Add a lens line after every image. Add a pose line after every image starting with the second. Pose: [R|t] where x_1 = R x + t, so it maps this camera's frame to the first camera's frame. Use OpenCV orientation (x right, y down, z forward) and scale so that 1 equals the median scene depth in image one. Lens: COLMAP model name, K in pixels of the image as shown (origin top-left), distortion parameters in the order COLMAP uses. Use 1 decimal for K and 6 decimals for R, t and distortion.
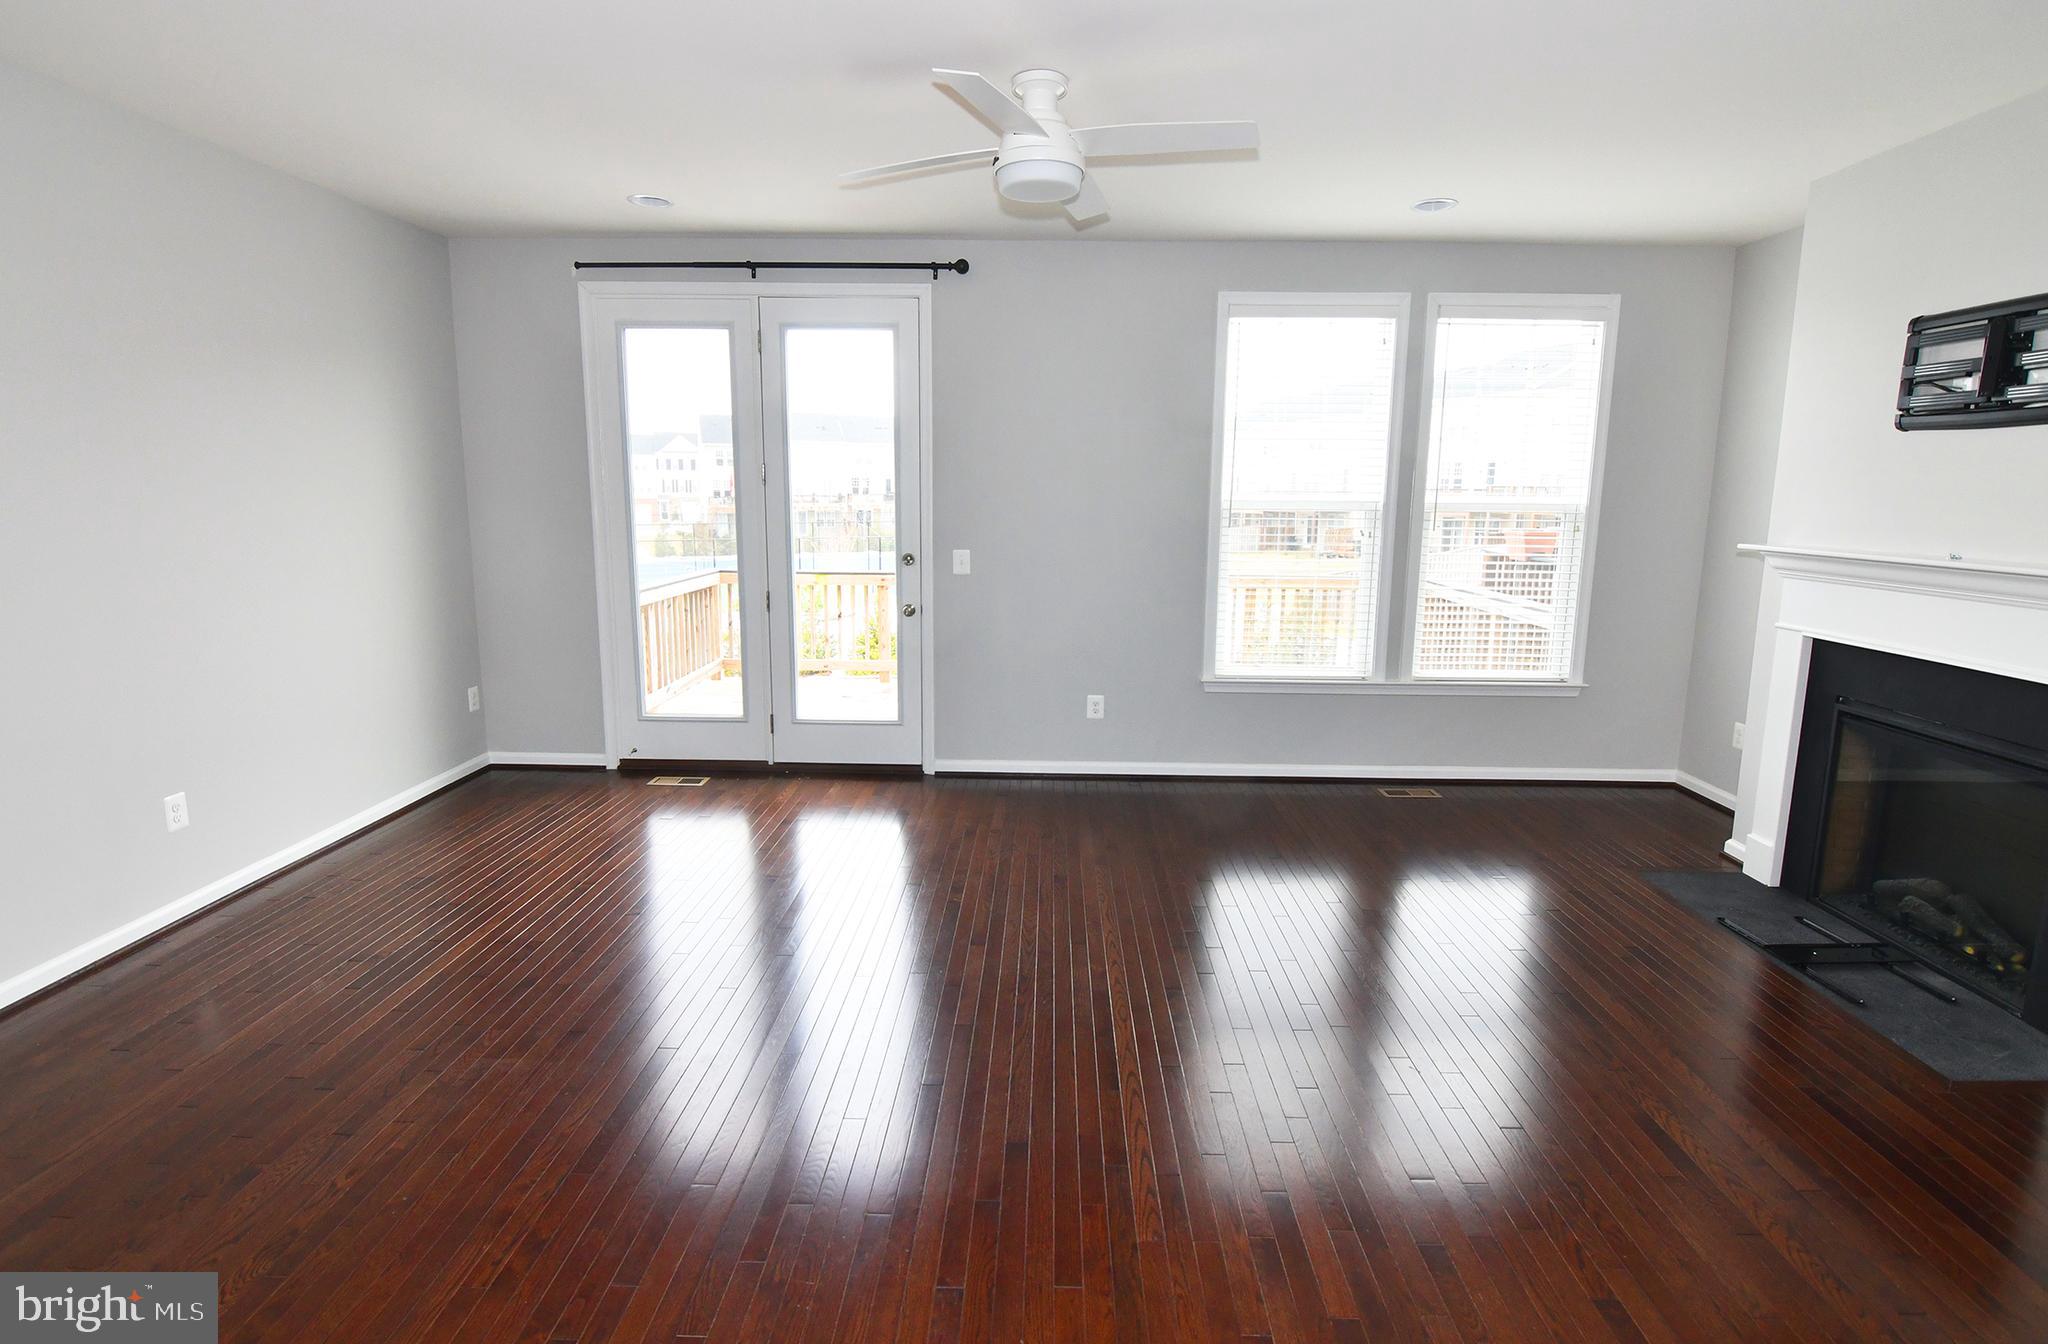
lens RADIAL K [[1020.5, 0, 1037.4], [0, 1020.5, 657.7], [0, 0, 1]] dist [-0.000180, -0.000630]
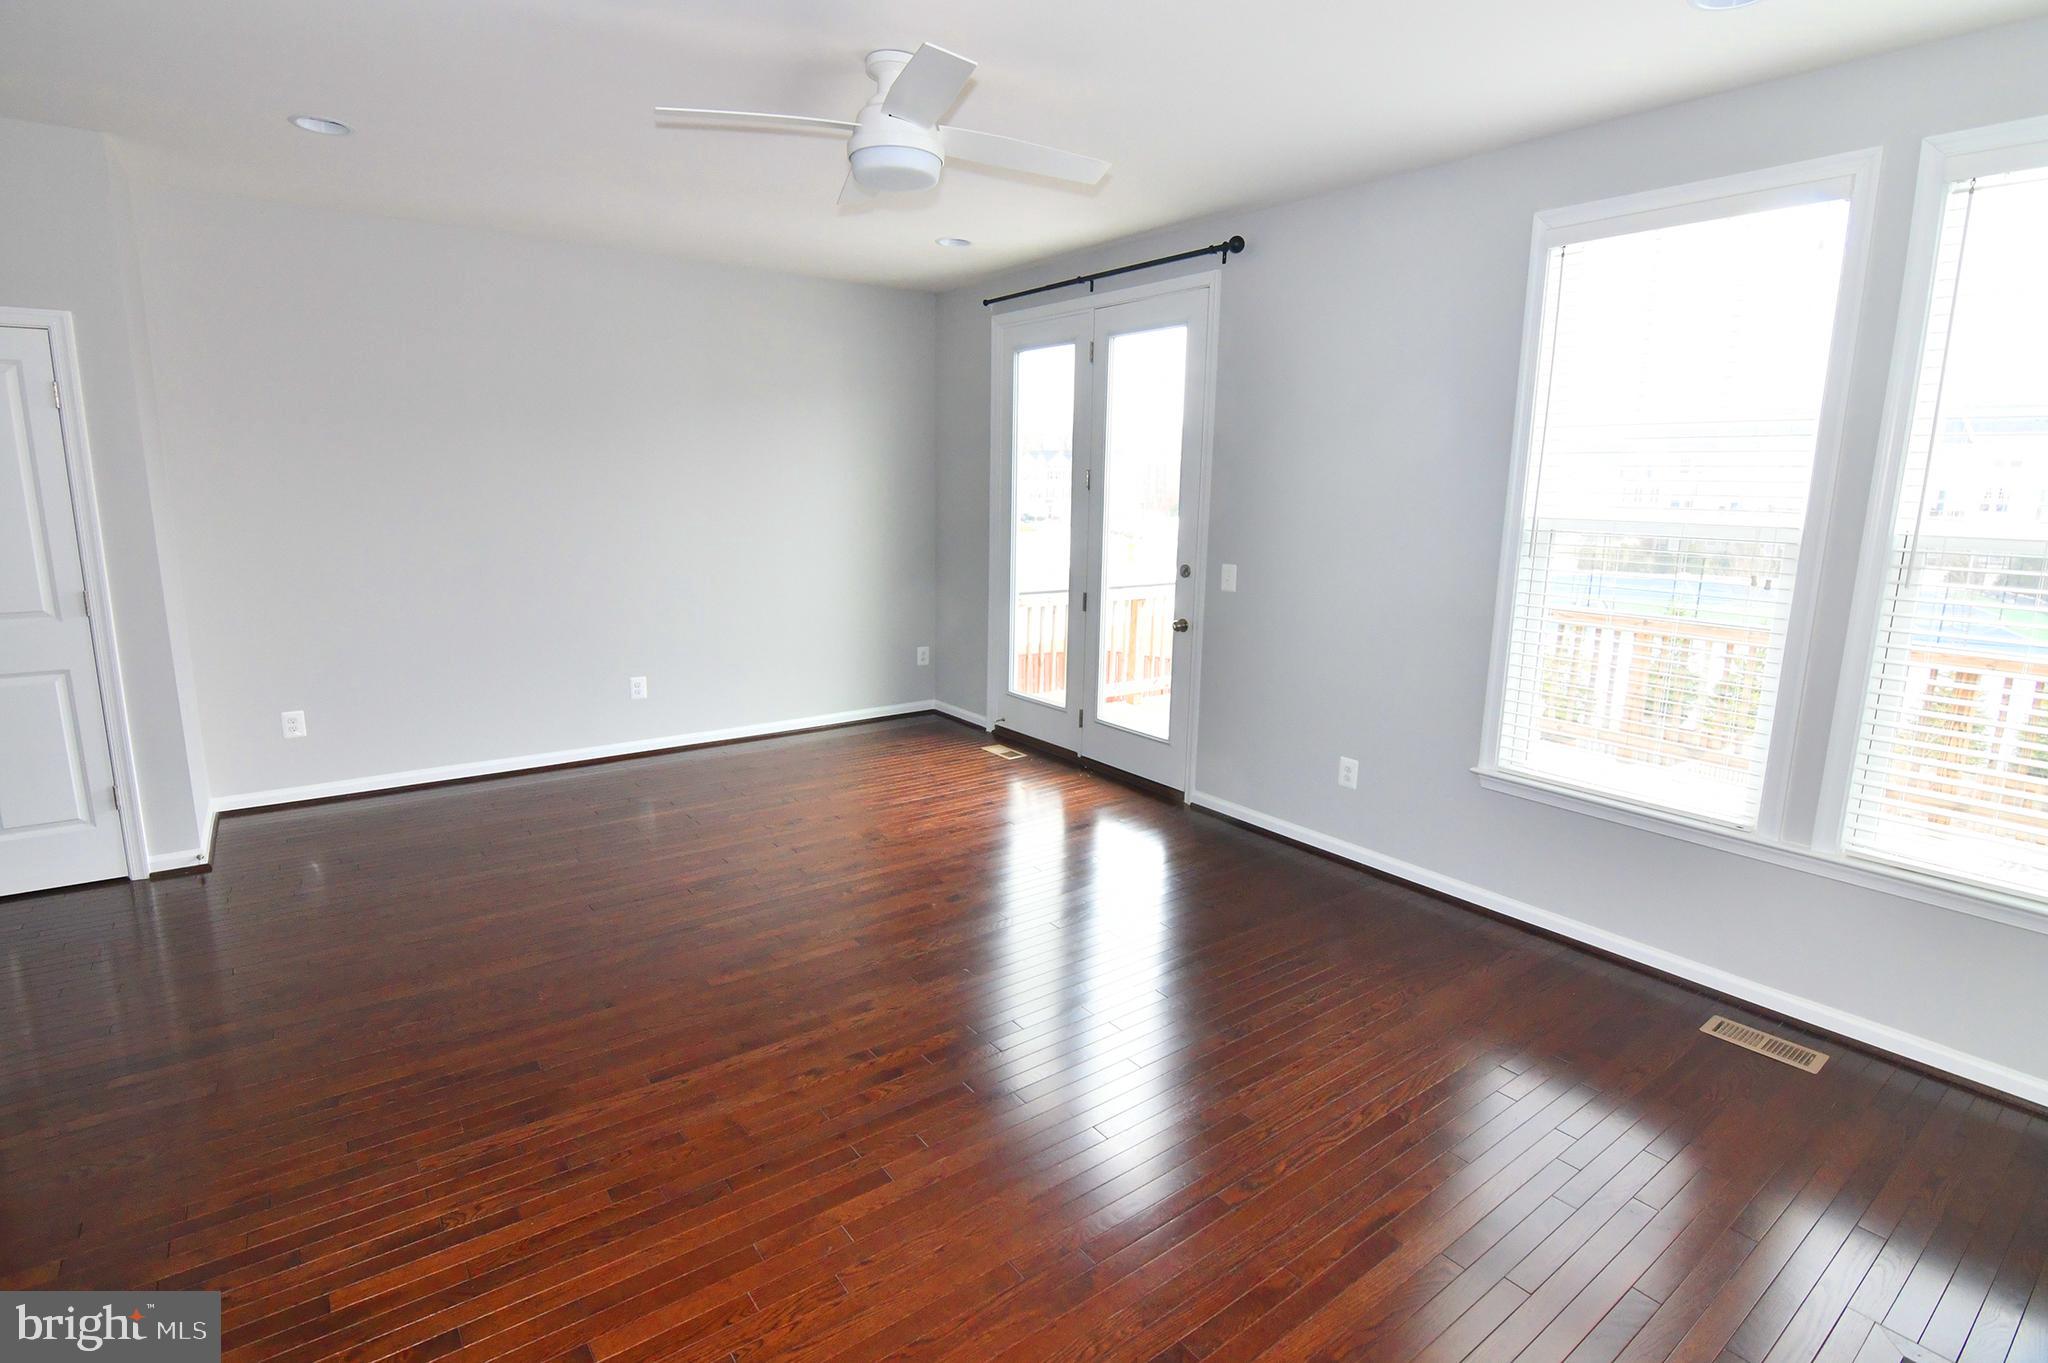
lens RADIAL K [[987.4, 0, 1027.1], [0, 987.4, 666.3], [0, 0, 1]] dist [-0.016769, -0.000929]
pose [[0.616138, 0.144963, -0.774183, 0.502241], [-0.140395, 0.987390, 0.073151, -0.056737], [0.775024, 0.063621, 0.628721, 0.331936]]
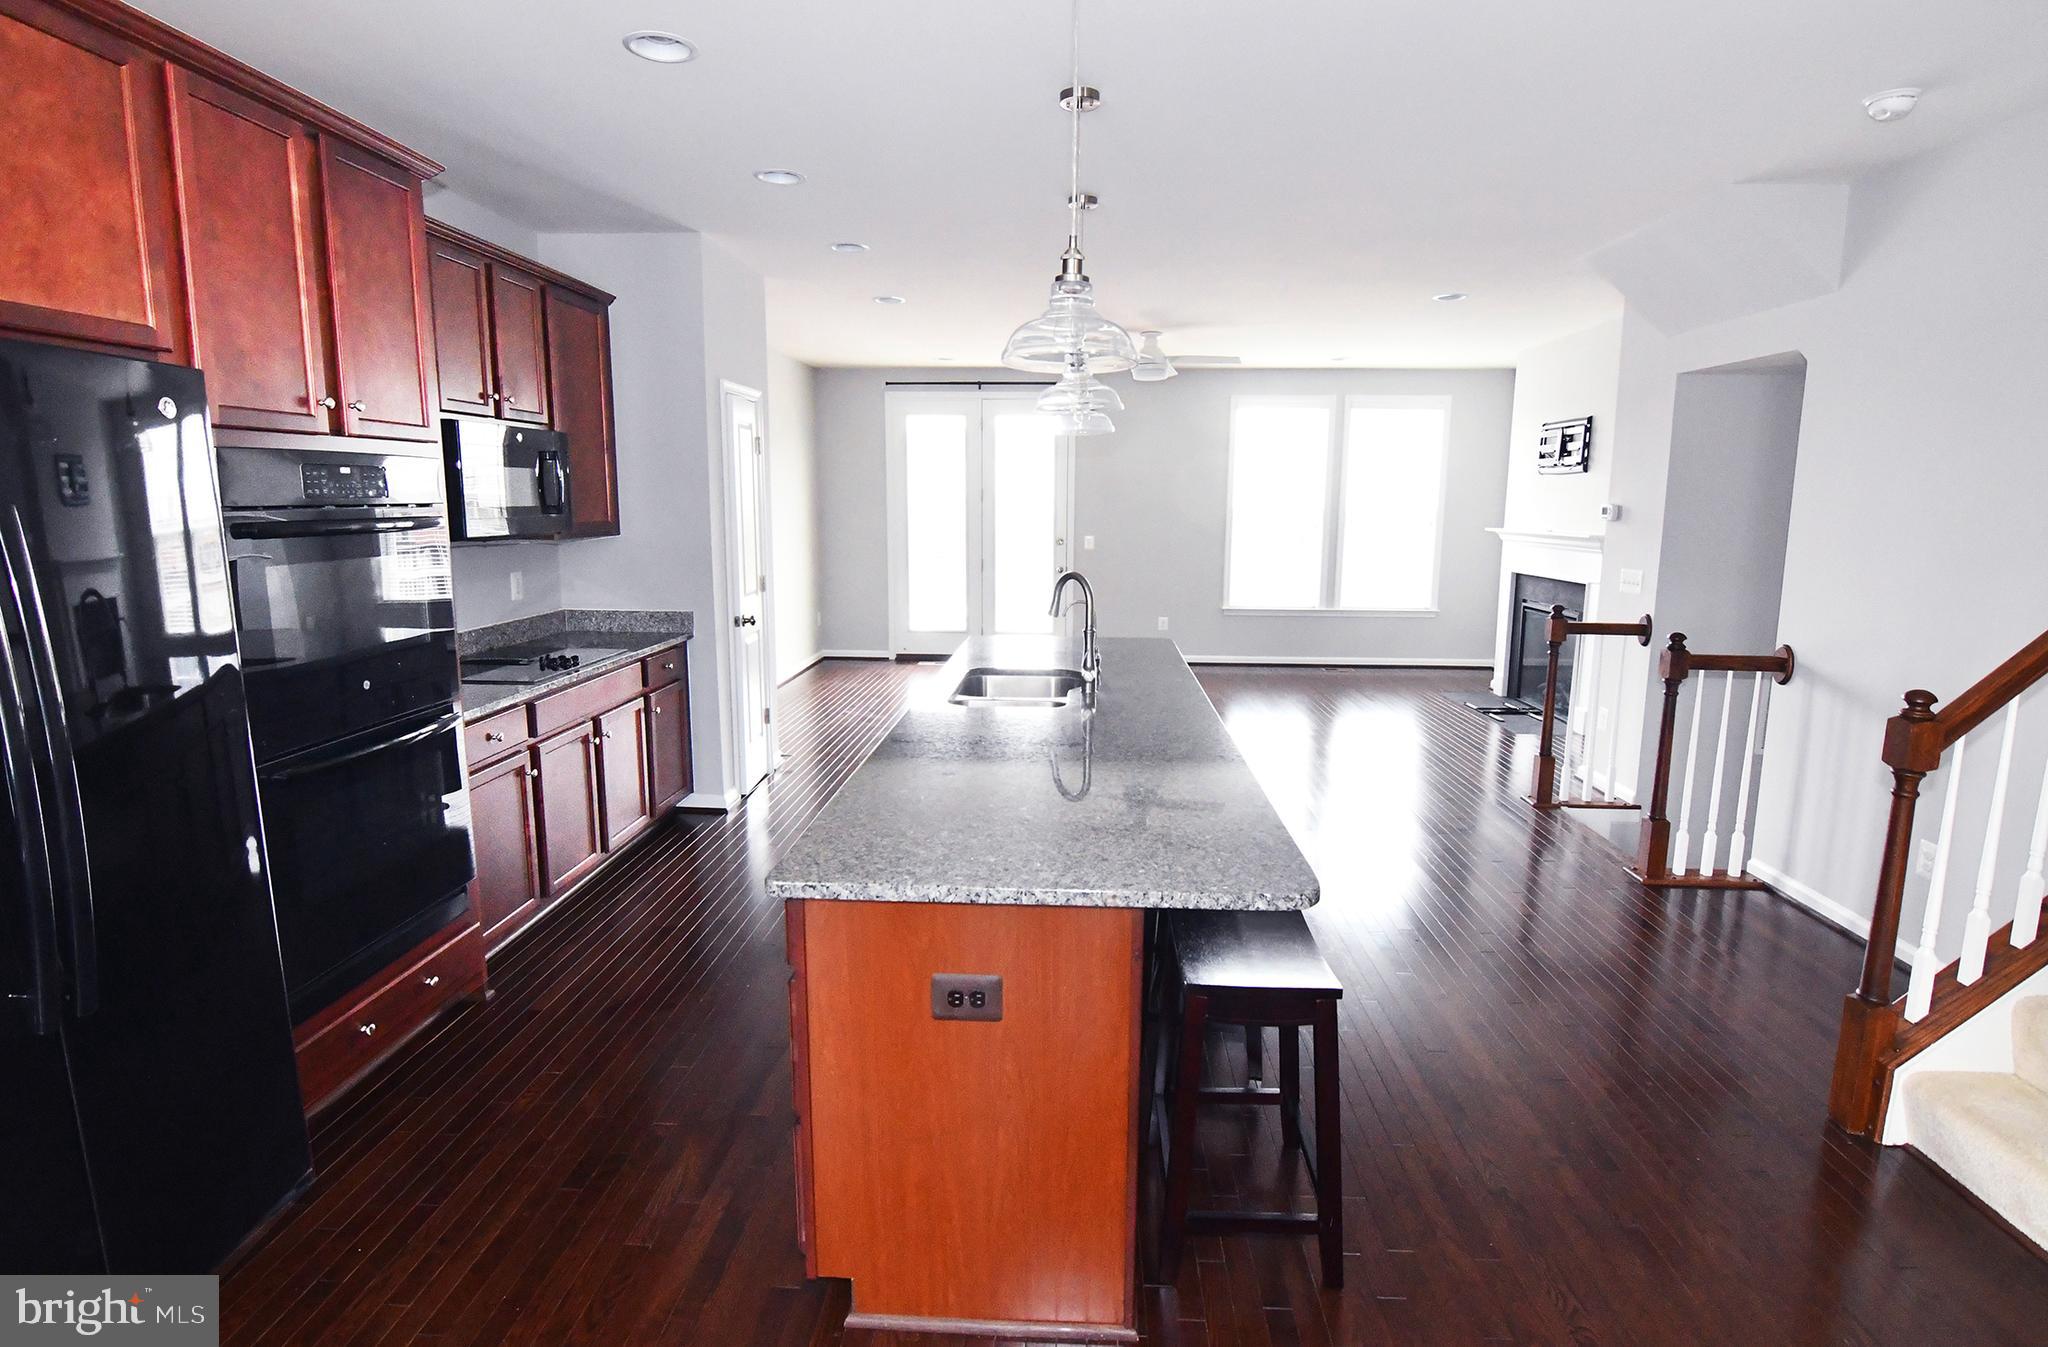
lens RADIAL K [[1004.2, 0, 1030.4], [0, 1004.2, 655.2], [0, 0, 1]] dist [-0.009809, -0.000284]
pose [[0.999473, 0.000409, -0.032456, -0.123330], [-0.000894, 0.999888, -0.014912, 0.134661], [0.032446, 0.014933, 0.999362, -0.790589]]
